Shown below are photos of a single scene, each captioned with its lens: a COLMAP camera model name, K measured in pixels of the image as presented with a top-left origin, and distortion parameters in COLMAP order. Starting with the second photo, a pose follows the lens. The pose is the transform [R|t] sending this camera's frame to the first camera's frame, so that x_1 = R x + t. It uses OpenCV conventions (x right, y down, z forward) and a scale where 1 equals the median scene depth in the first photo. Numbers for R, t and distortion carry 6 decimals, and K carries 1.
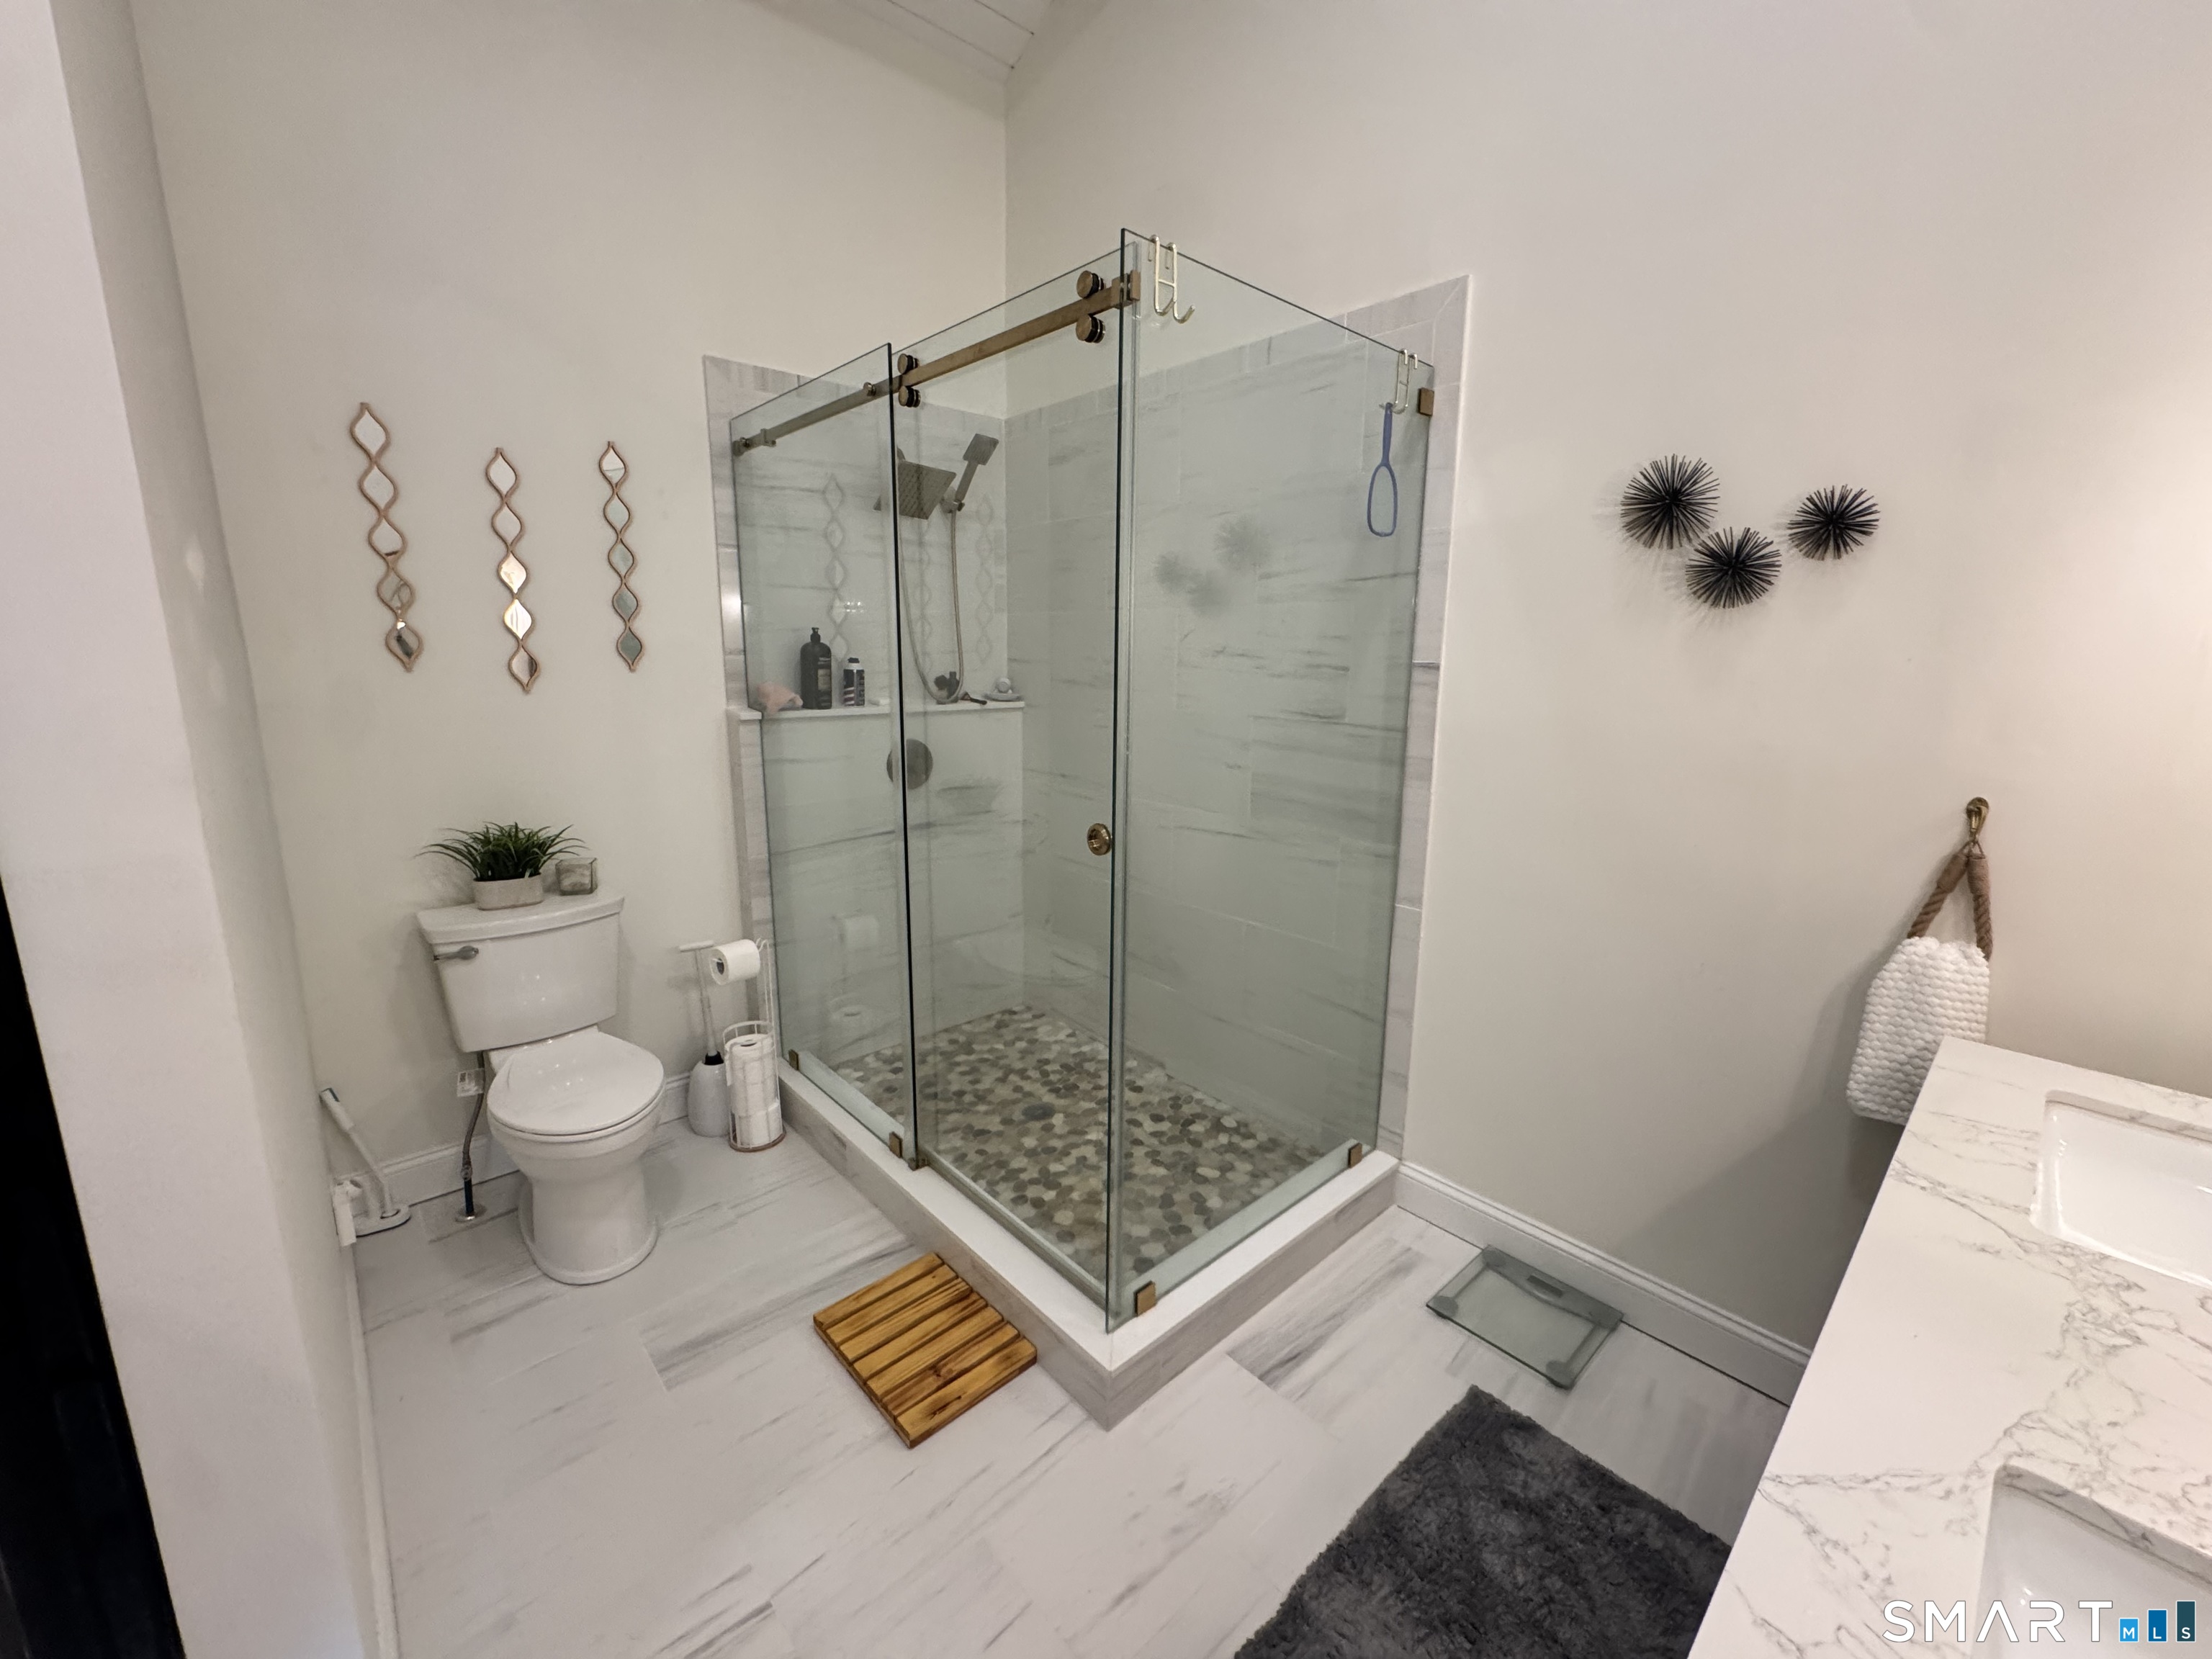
lens RADIAL K [[880.0, 0, 1104.3], [0, 880.0, 825.5], [0, 0, 1]] dist [-0.005758, 0.000202]
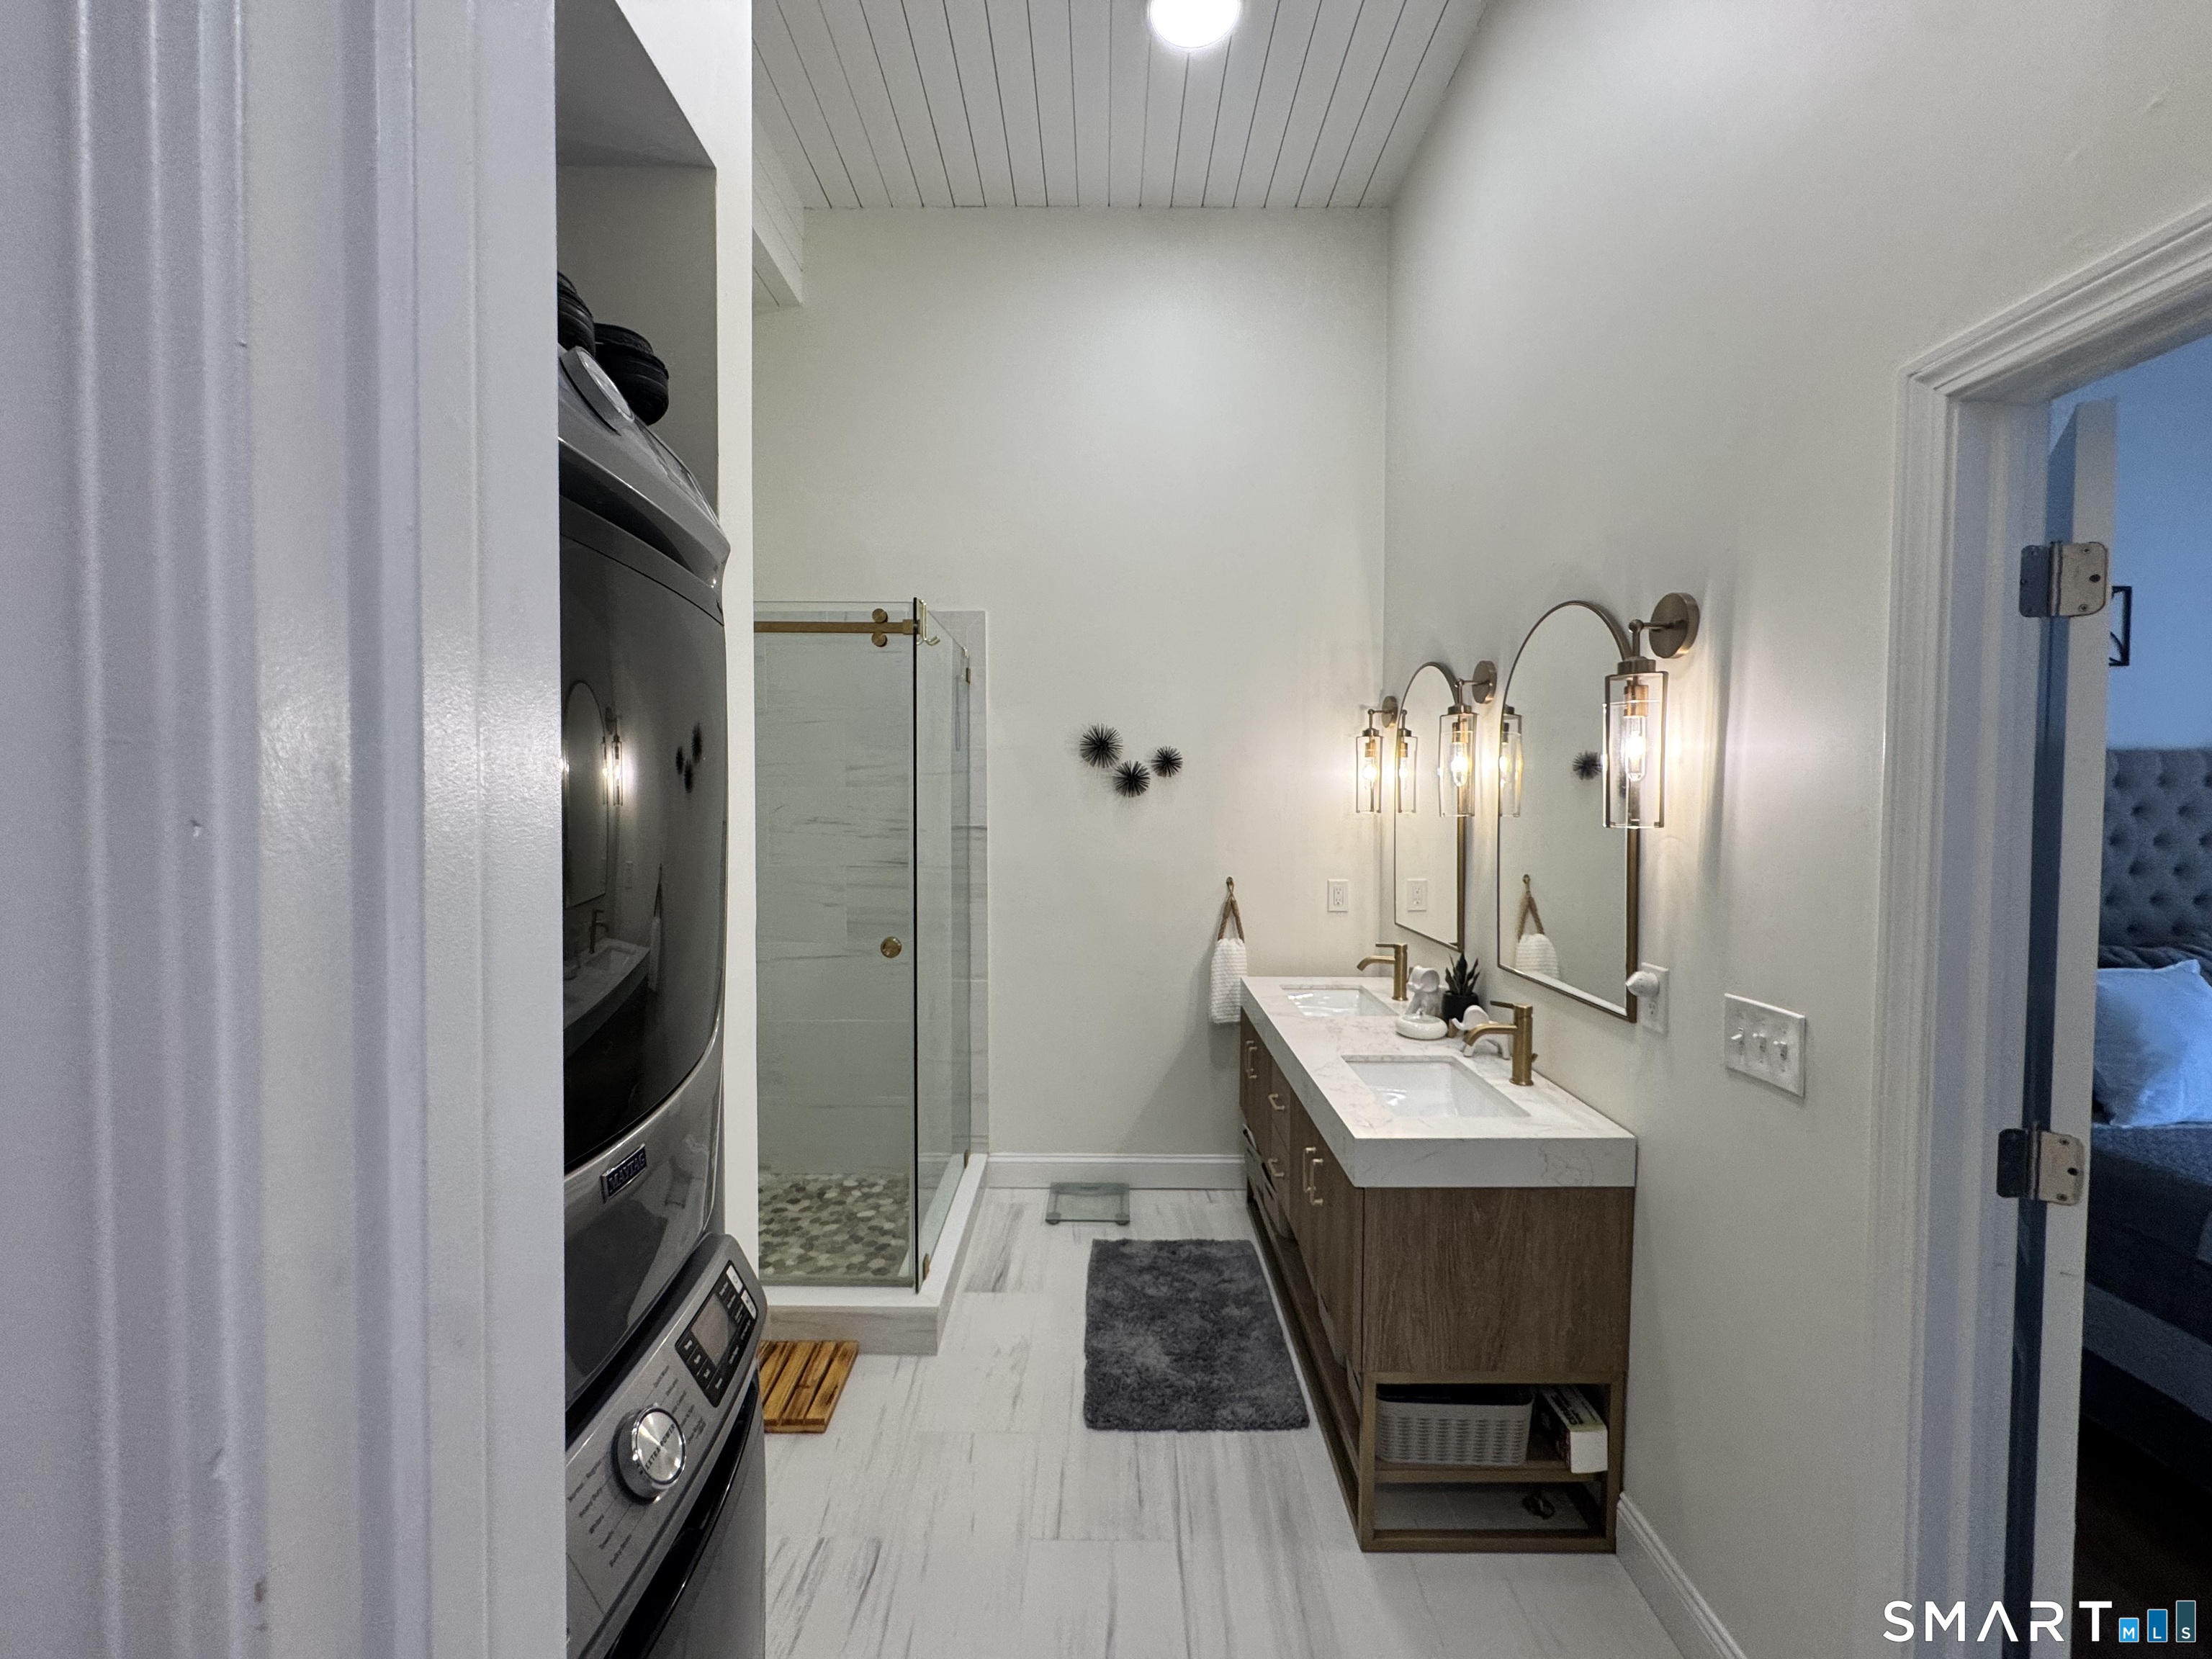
lens RADIAL K [[880.0, 0, 1096.7], [0, 880.0, 825.7], [0, 0, 1]] dist [-0.005758, 0.000202]
pose [[0.676388, -0.028320, 0.736001, -0.677224], [0.148575, 0.983965, -0.098680, 0.008951], [-0.721404, 0.176098, 0.669750, -0.250147]]
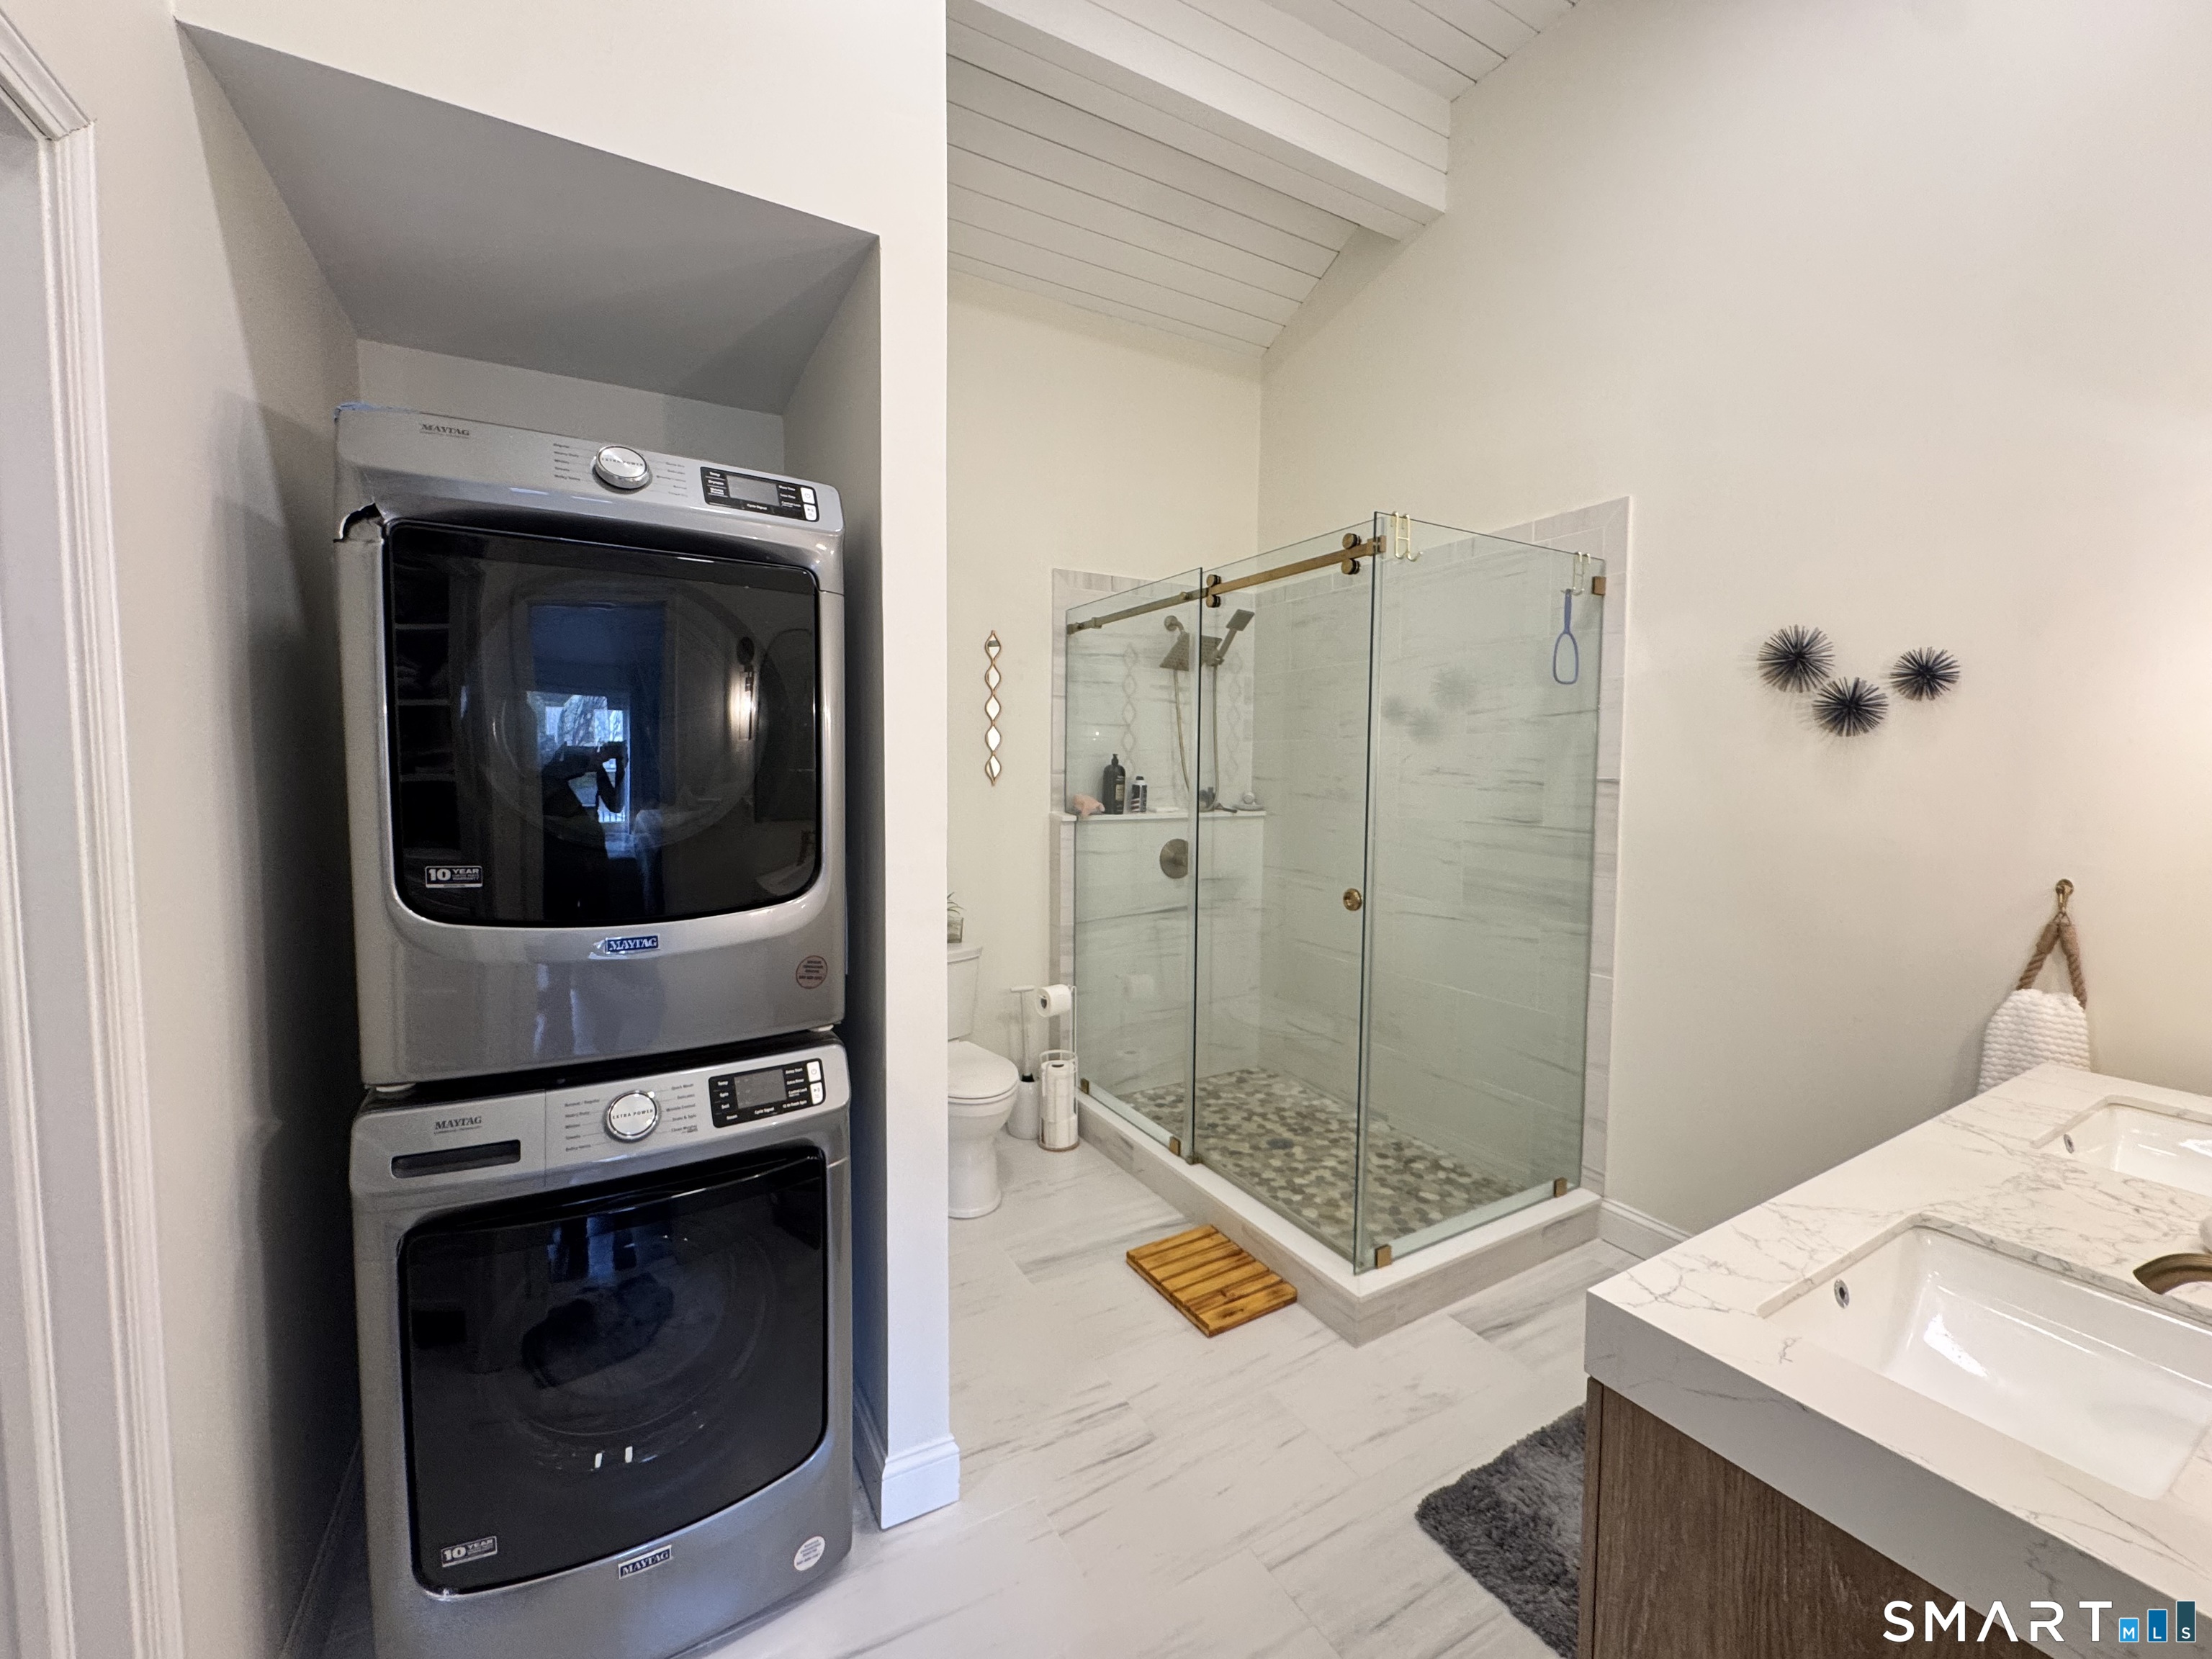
lens RADIAL K [[880.0, 0, 1107.2], [0, 880.0, 826.0], [0, 0, 1]] dist [-0.005758, 0.000202]
pose [[0.976978, 0.010264, -0.213093, -0.070221], [-0.038594, 0.990865, -0.129218, 0.074281], [0.209820, 0.134468, 0.968449, -0.370633]]
